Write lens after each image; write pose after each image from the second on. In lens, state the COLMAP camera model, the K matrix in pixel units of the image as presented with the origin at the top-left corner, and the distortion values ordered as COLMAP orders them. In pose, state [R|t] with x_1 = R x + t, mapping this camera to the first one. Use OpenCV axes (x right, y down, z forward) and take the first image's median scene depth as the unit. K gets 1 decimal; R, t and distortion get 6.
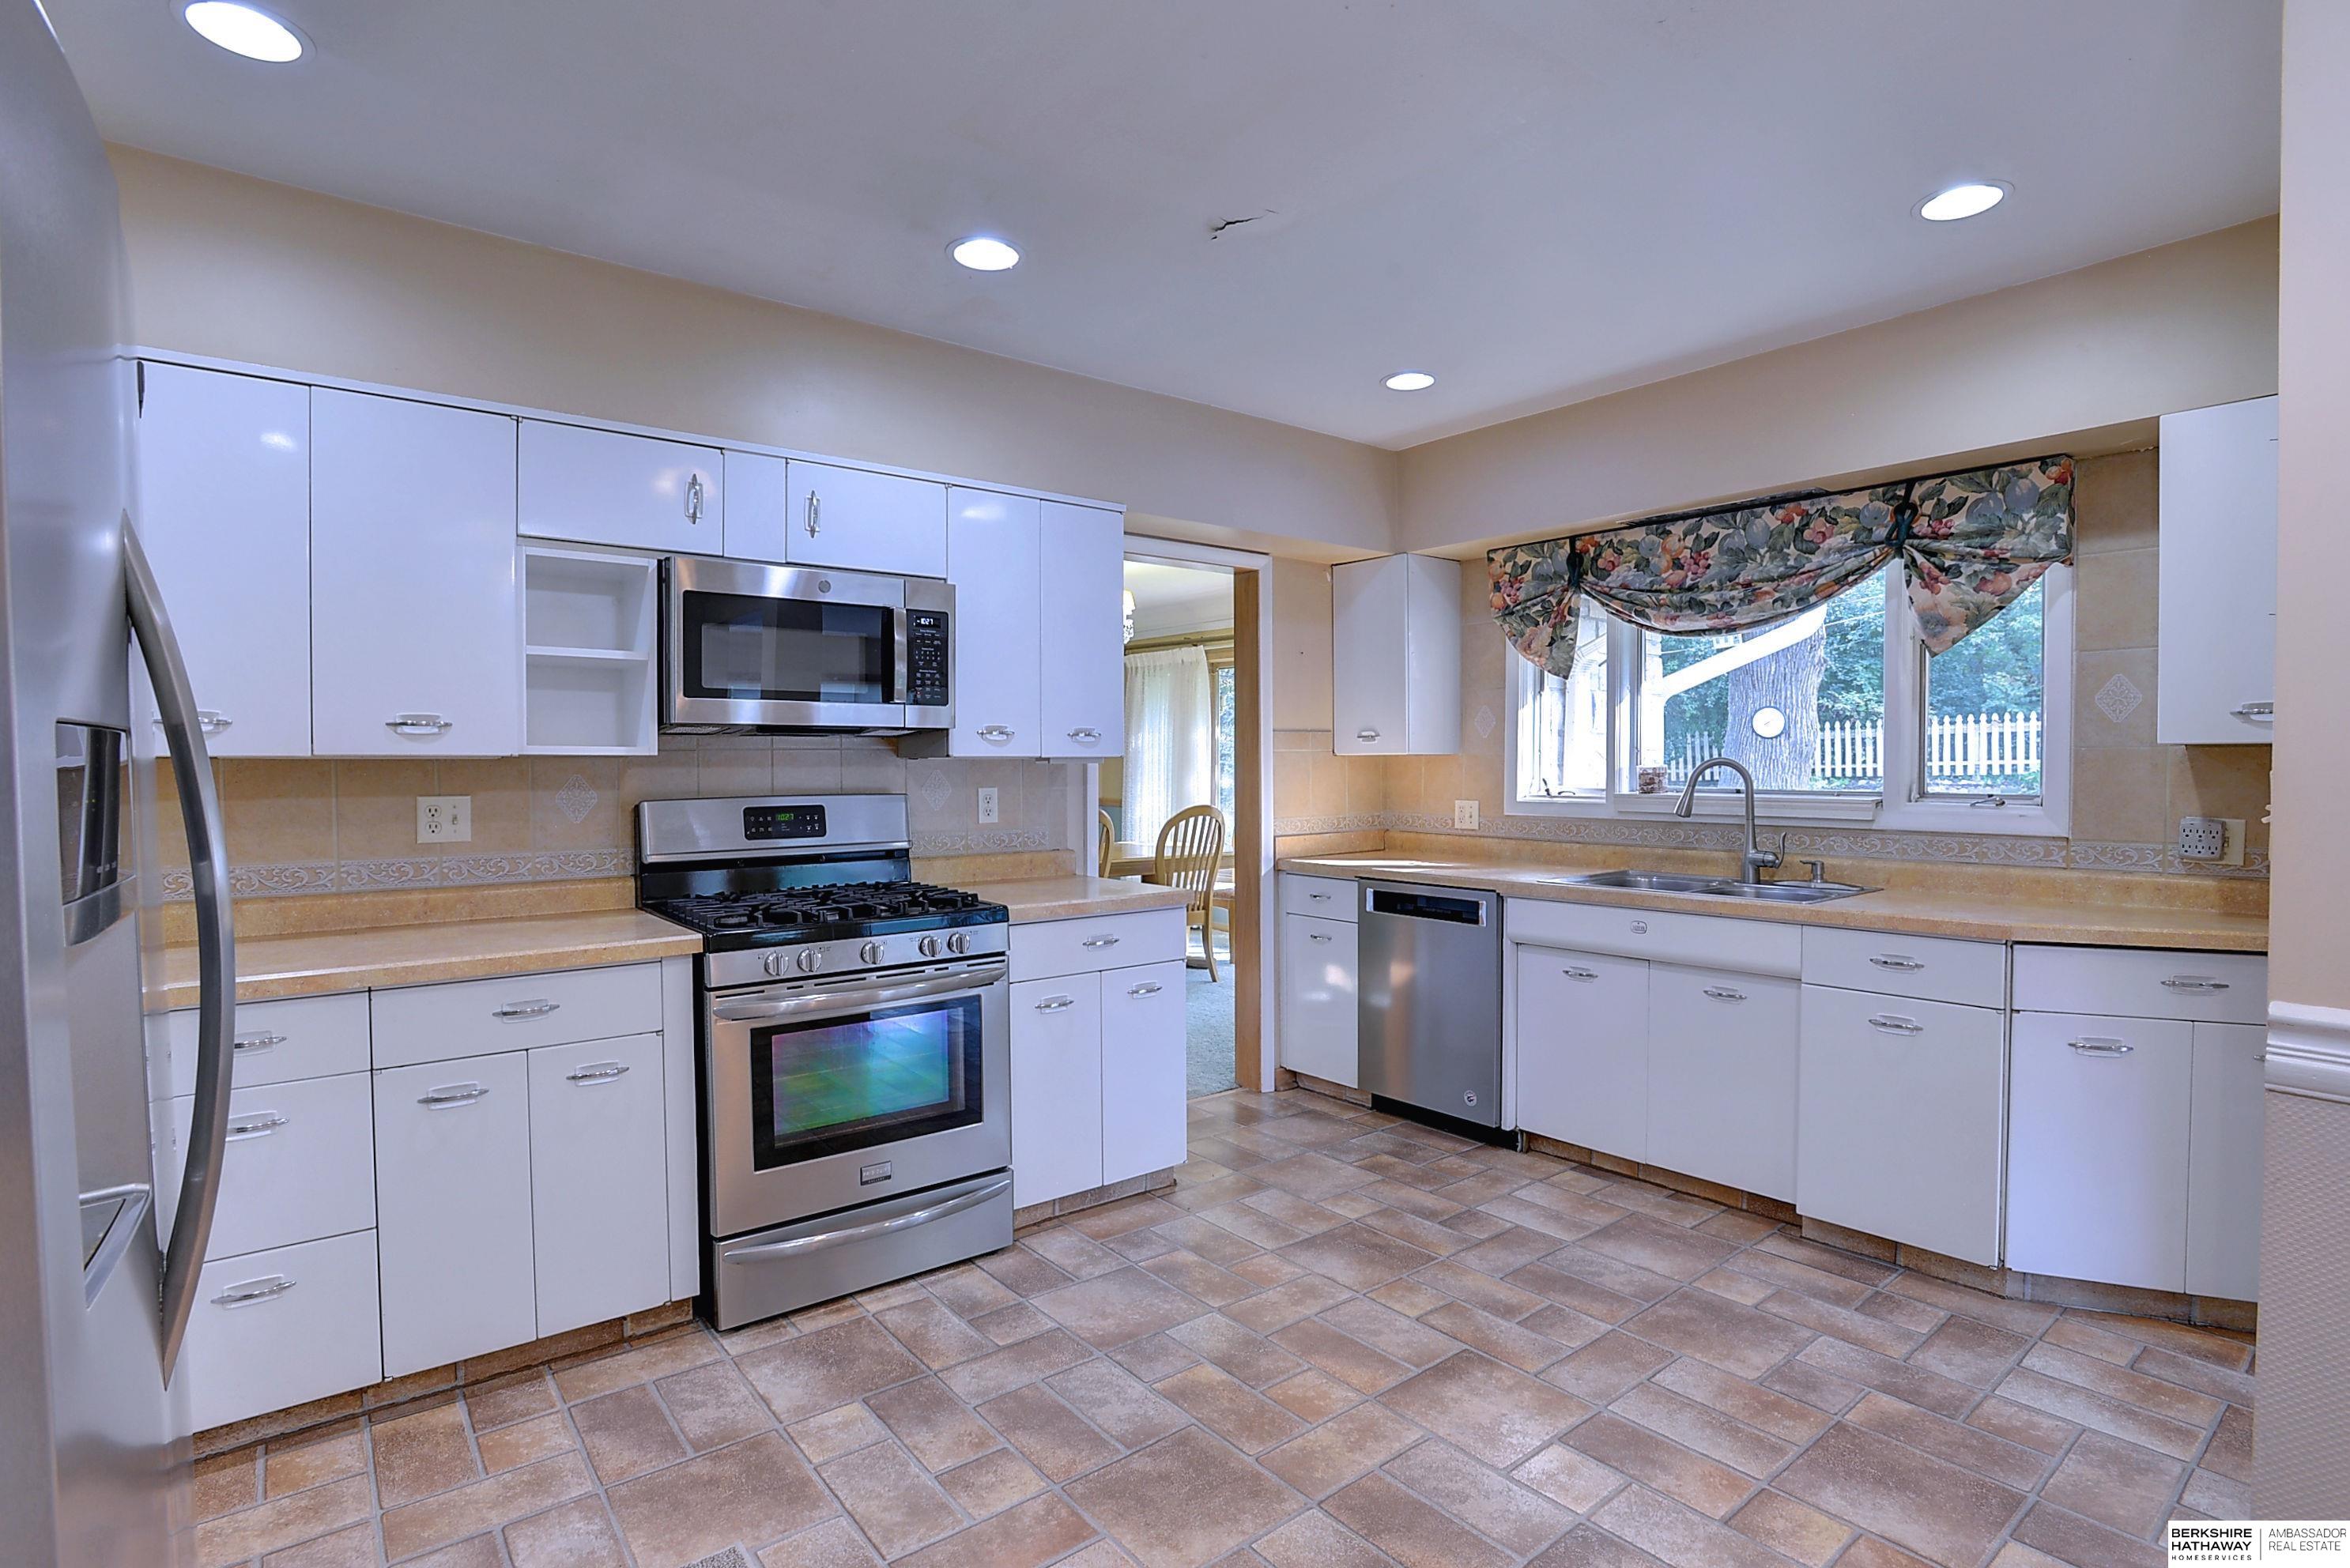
lens RADIAL K [[1138.8, 0, 1211.8], [0, 1138.8, 807.8], [0, 0, 1]] dist [-0.063598, 0.012653]
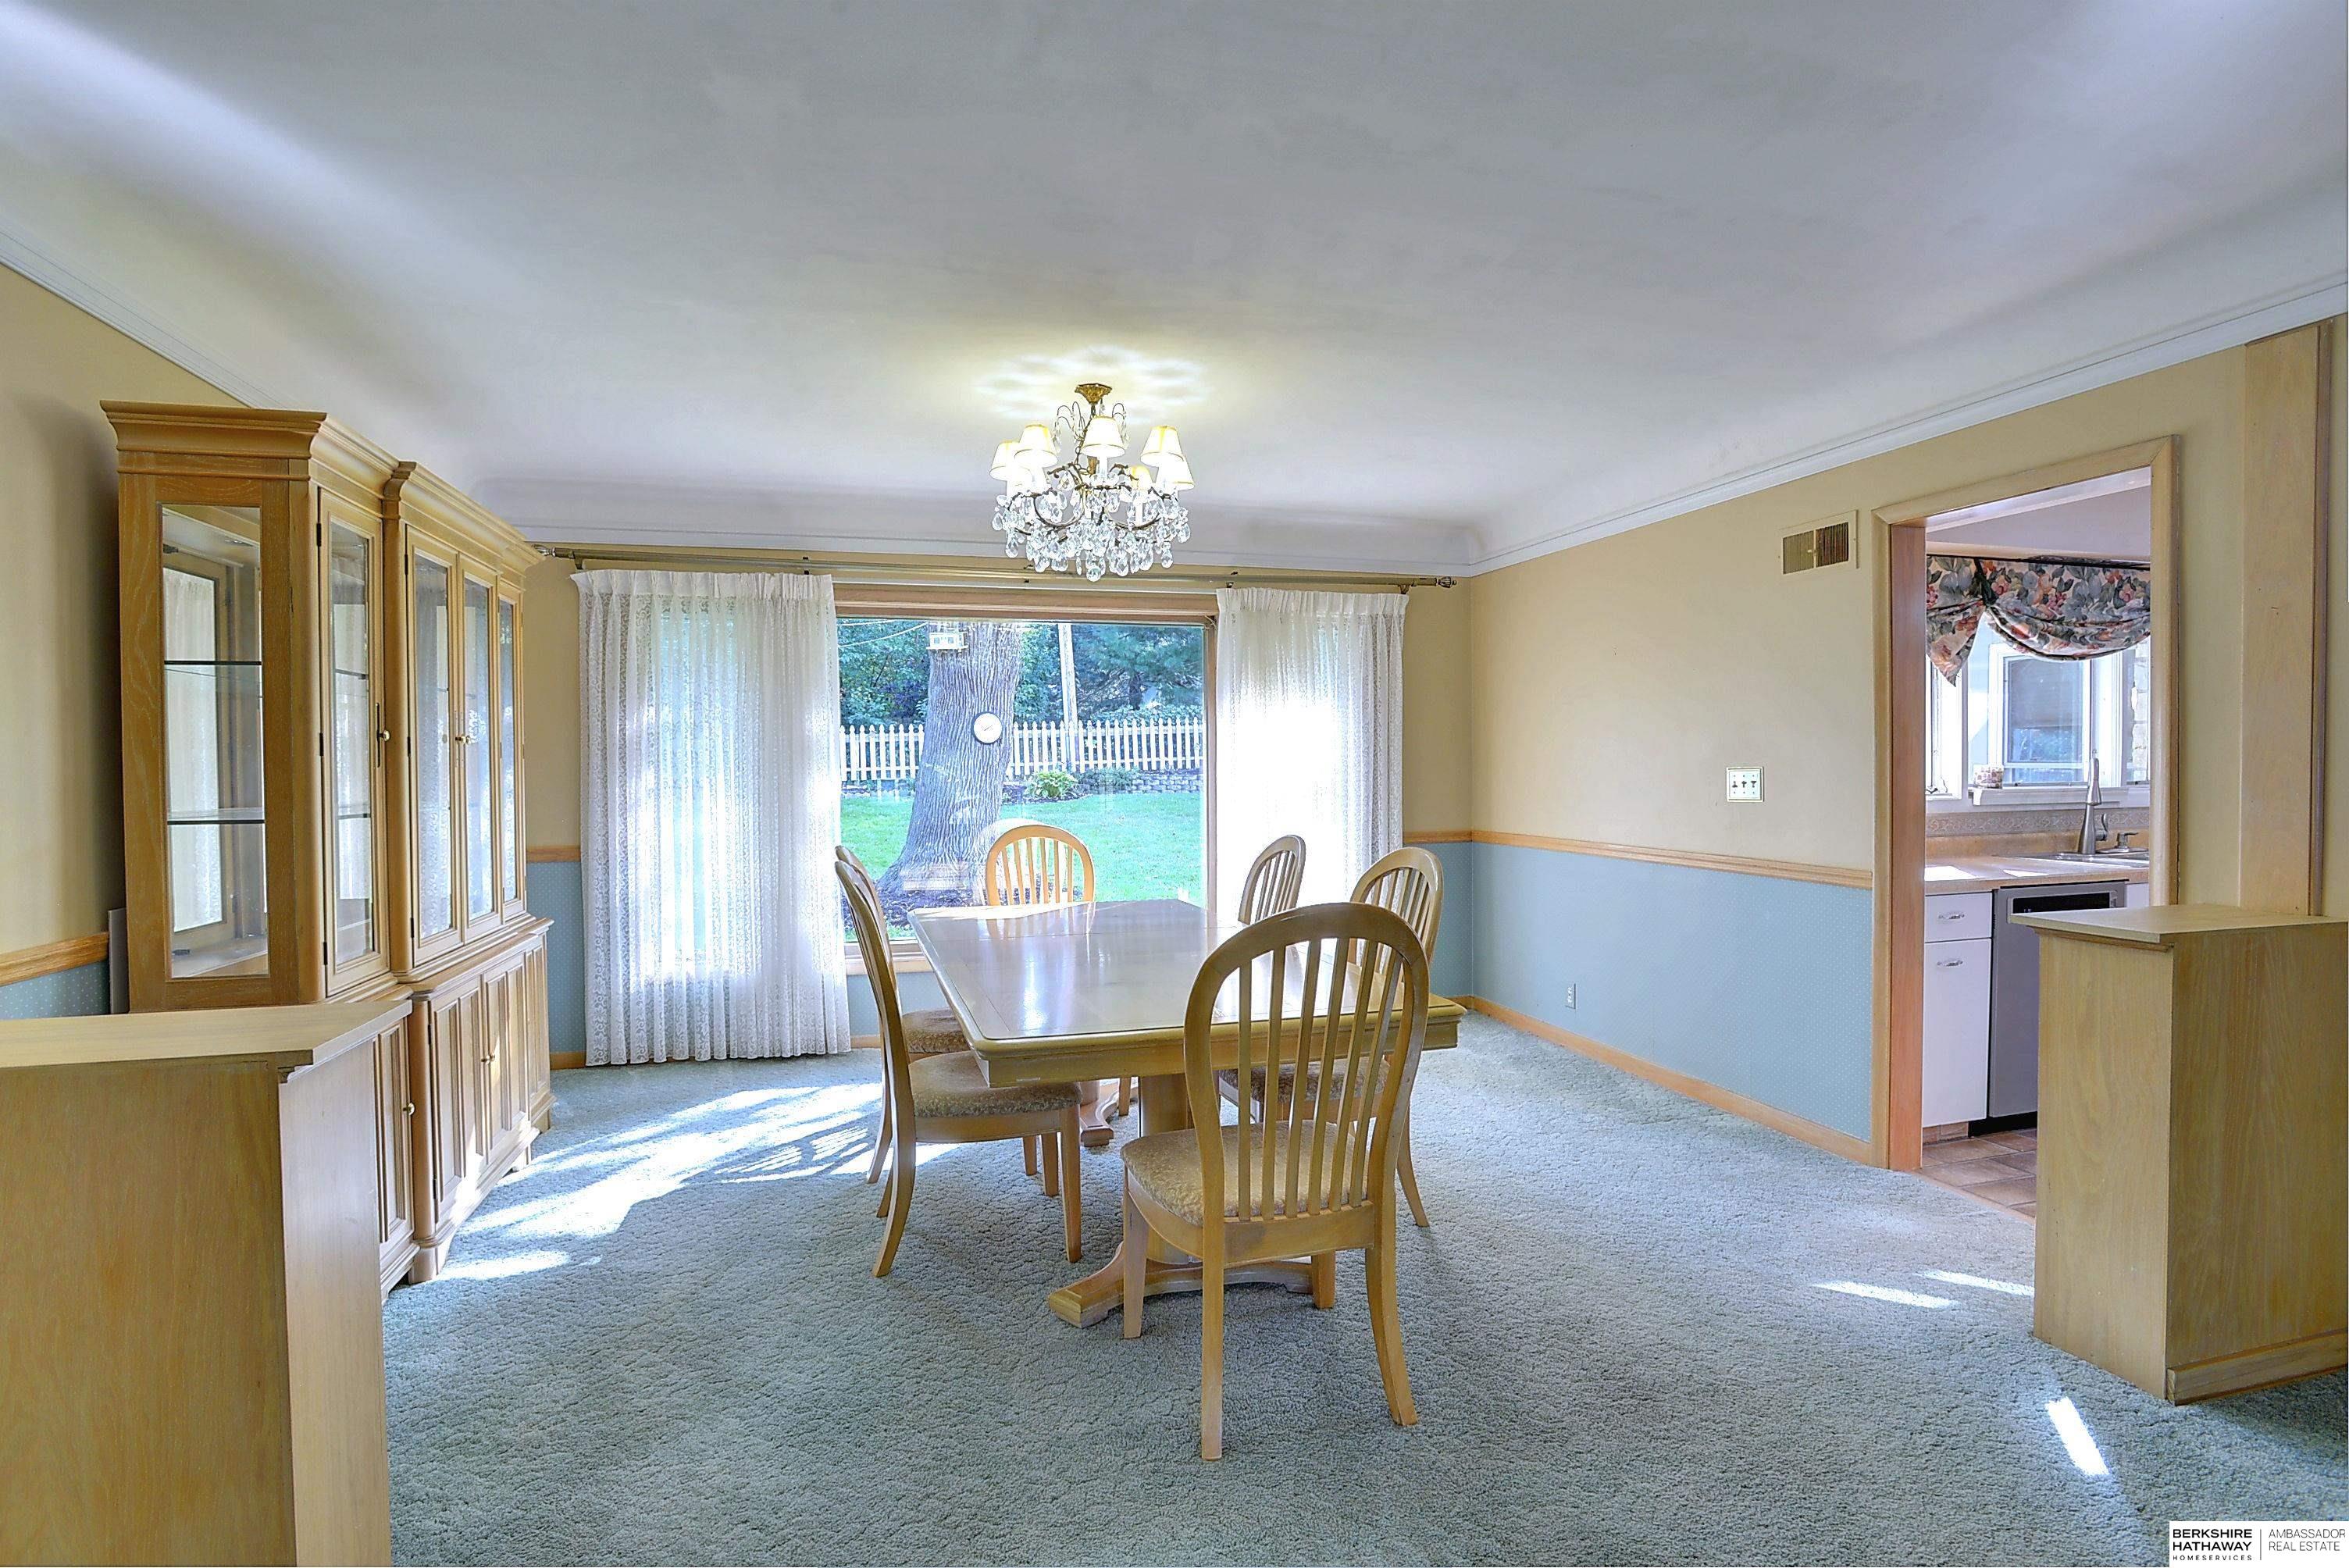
lens RADIAL K [[1138.4, 0, 1171.2], [0, 1138.4, 790.5], [0, 0, 1]] dist [-0.063598, 0.012653]
pose [[0.397454, -0.026945, 0.917226, -0.961688], [0.051269, 0.998660, 0.007122, -0.058756], [-0.916189, 0.044194, 0.398303, 1.265119]]
